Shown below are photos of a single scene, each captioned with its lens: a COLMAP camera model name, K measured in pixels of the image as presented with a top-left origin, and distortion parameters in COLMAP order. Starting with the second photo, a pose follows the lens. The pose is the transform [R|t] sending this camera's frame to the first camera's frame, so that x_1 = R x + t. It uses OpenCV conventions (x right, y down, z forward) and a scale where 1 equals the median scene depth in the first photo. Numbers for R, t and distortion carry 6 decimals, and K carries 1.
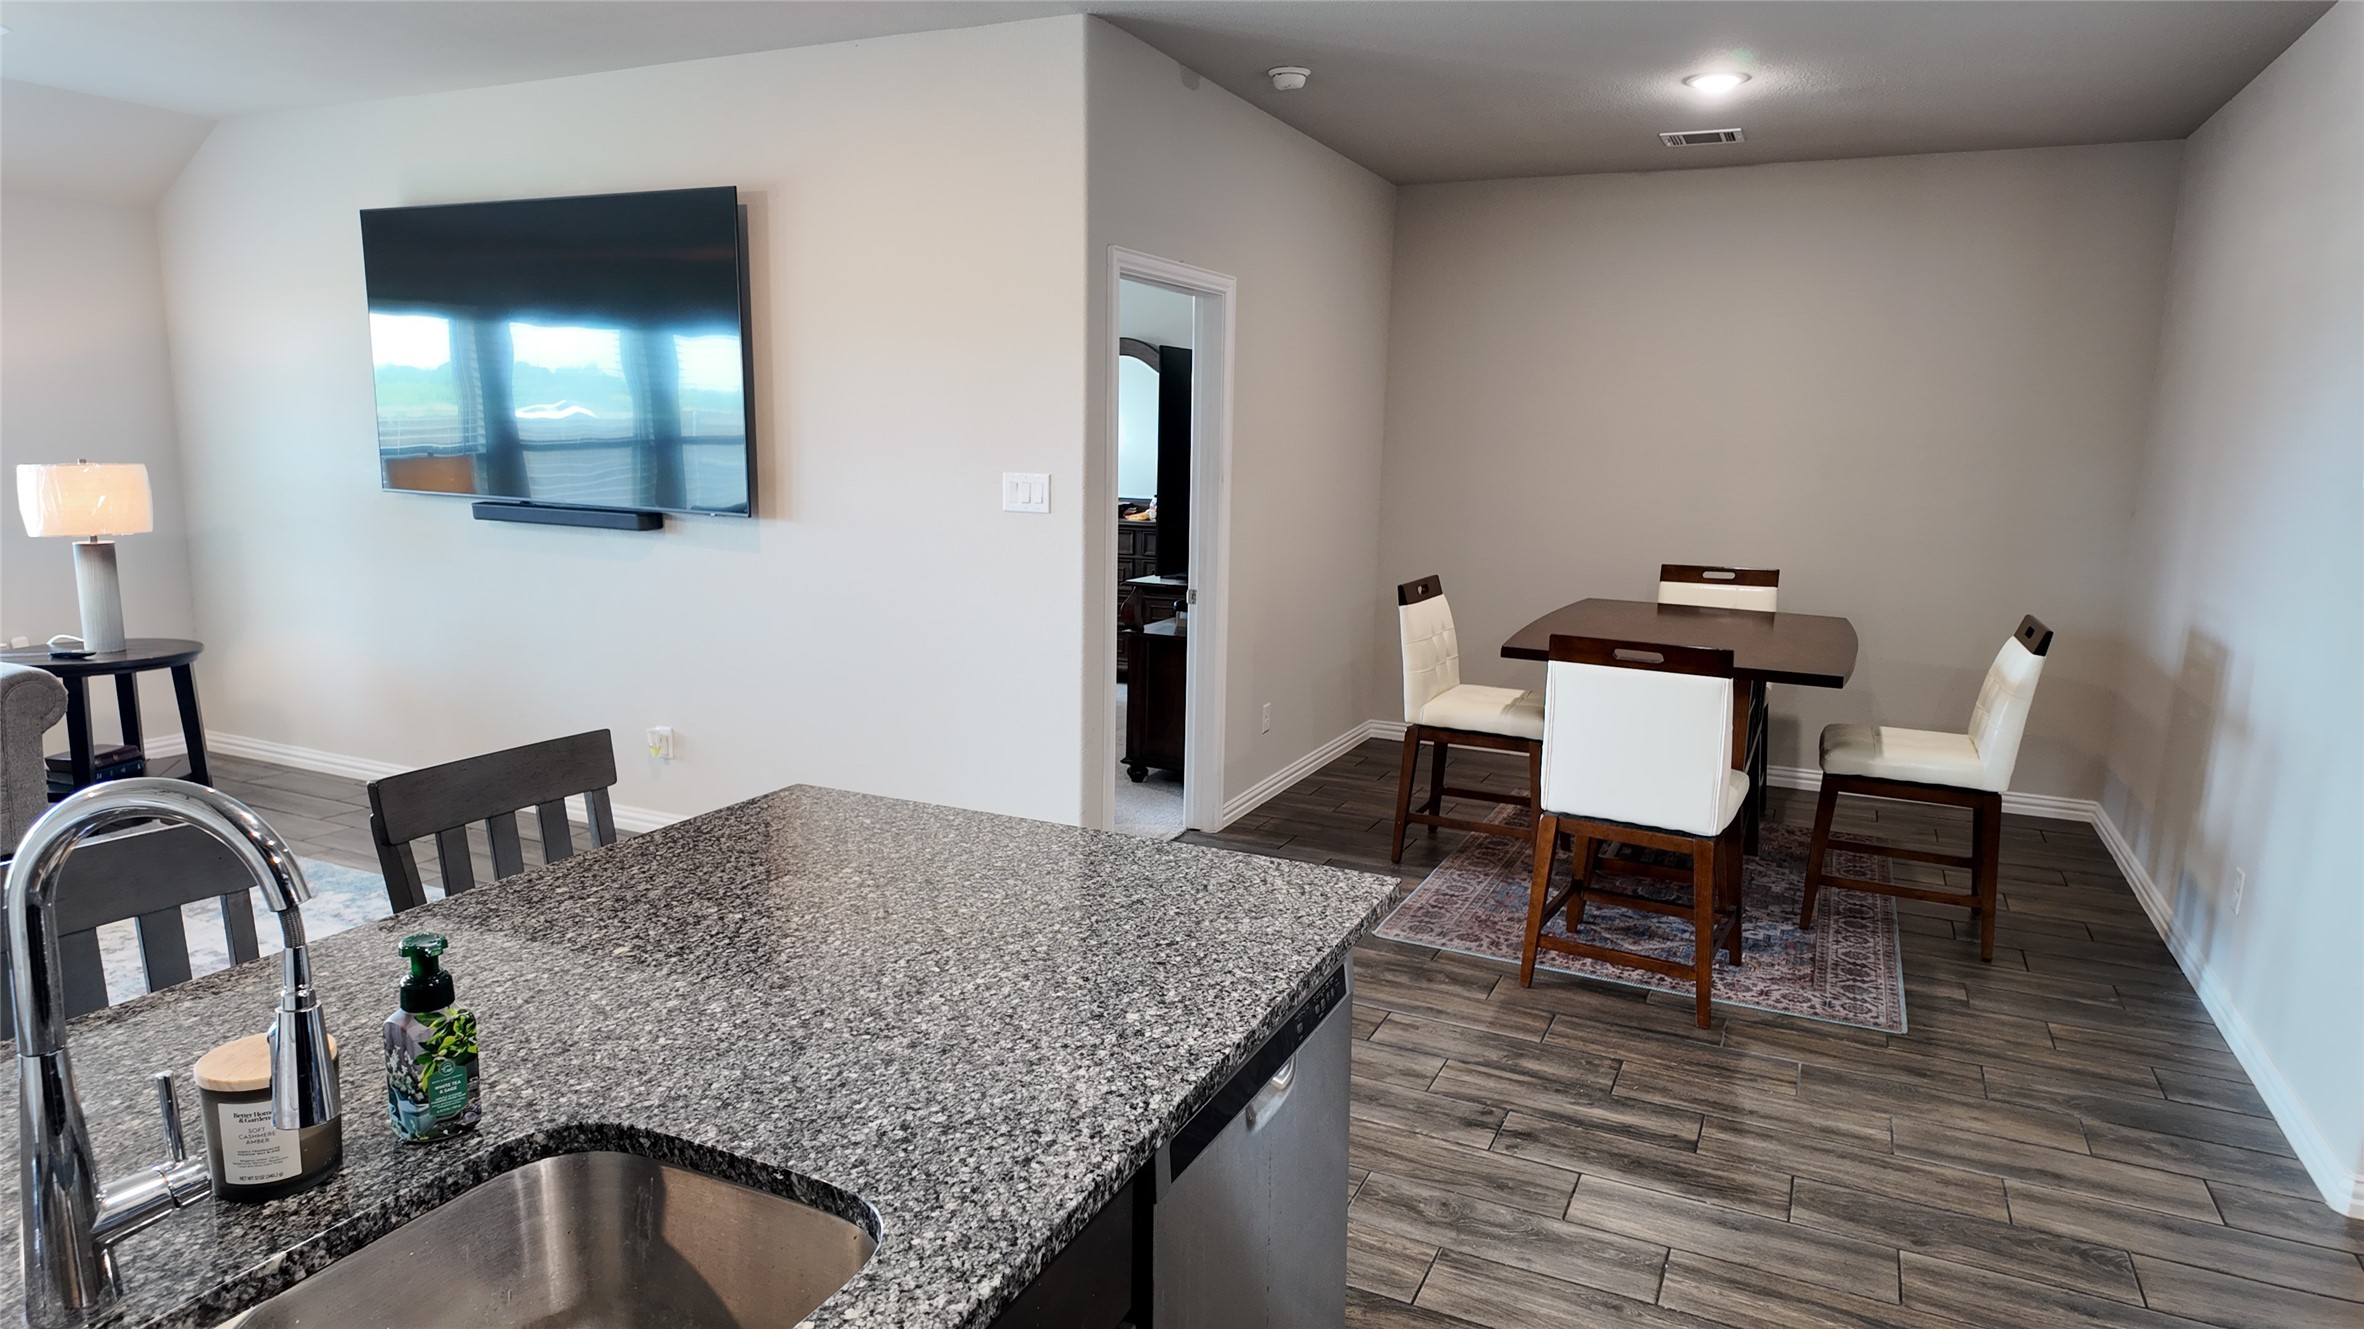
lens RADIAL K [[1388.7, 0, 1181.4], [0, 1388.7, 647.3], [0, 0, 1]] dist [0.045425, -0.040230]
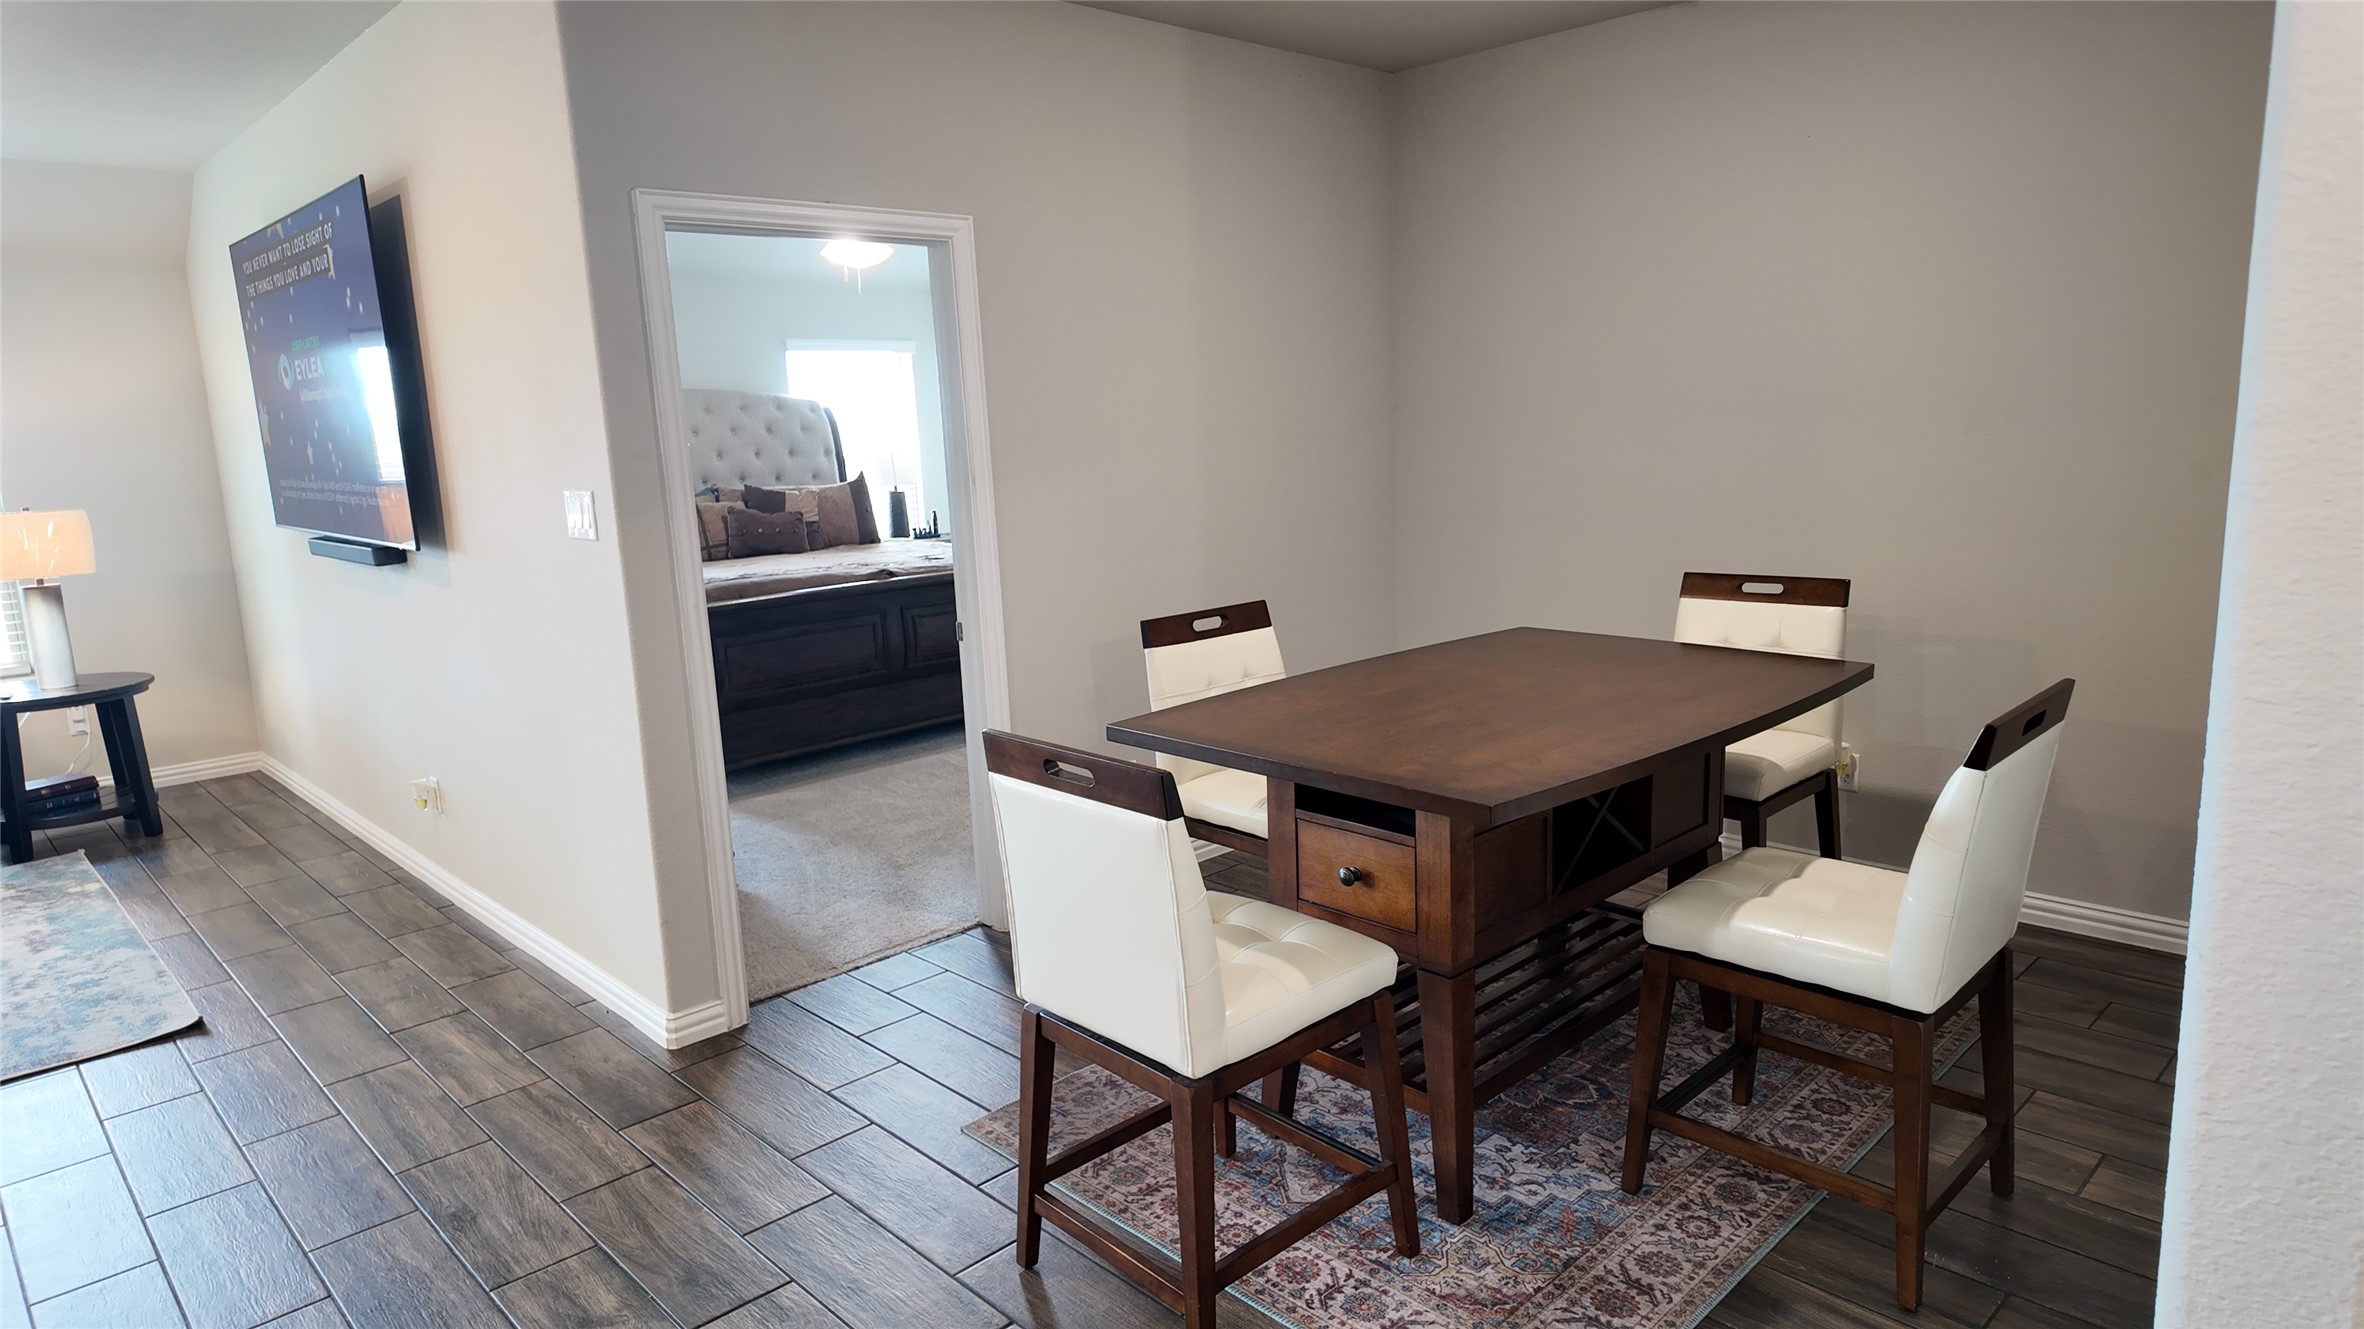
lens RADIAL K [[1388.7, 0, 1184.6], [0, 1388.7, 654.5], [0, 0, 1]] dist [0.045425, -0.040230]
pose [[0.934515, 0.002134, -0.355919, 0.429562], [0.005187, 0.999794, 0.019614, -0.040580], [0.355887, -0.020175, 0.934311, 0.329723]]
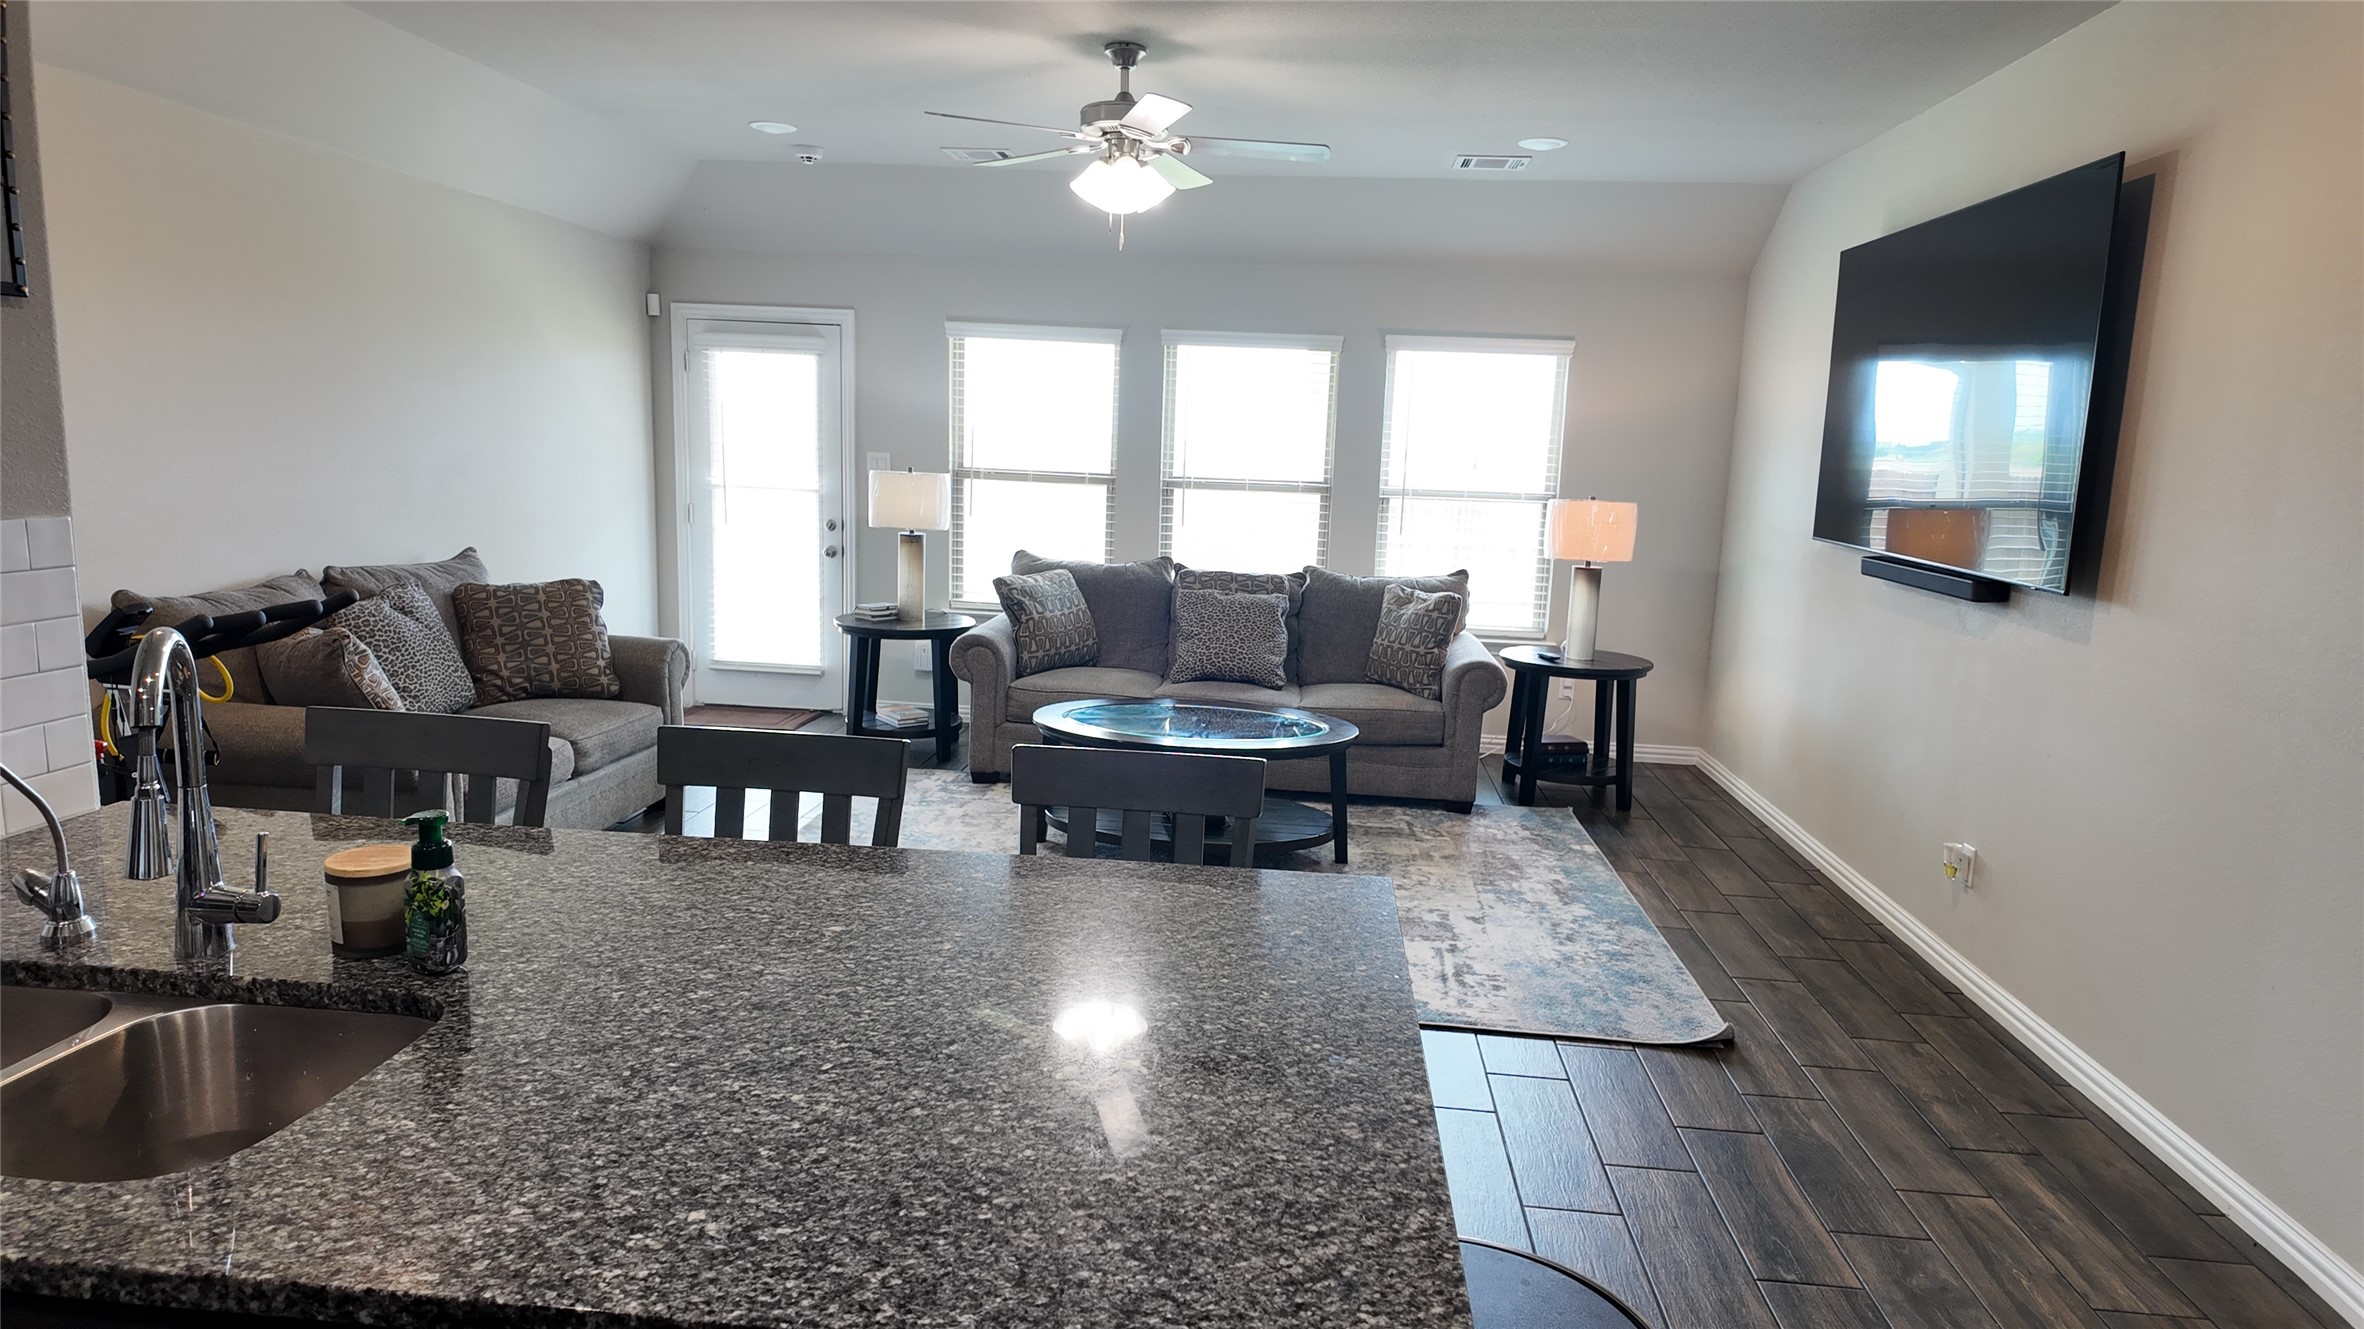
lens RADIAL K [[1388.7, 0, 1190.3], [0, 1388.7, 665.1], [0, 0, 1]] dist [0.045425, -0.040230]
pose [[0.350095, 0.145081, -0.925411, 0.212096], [-0.175899, 0.980540, 0.087180, -0.038291], [0.920051, 0.132257, 0.368802, 0.285416]]
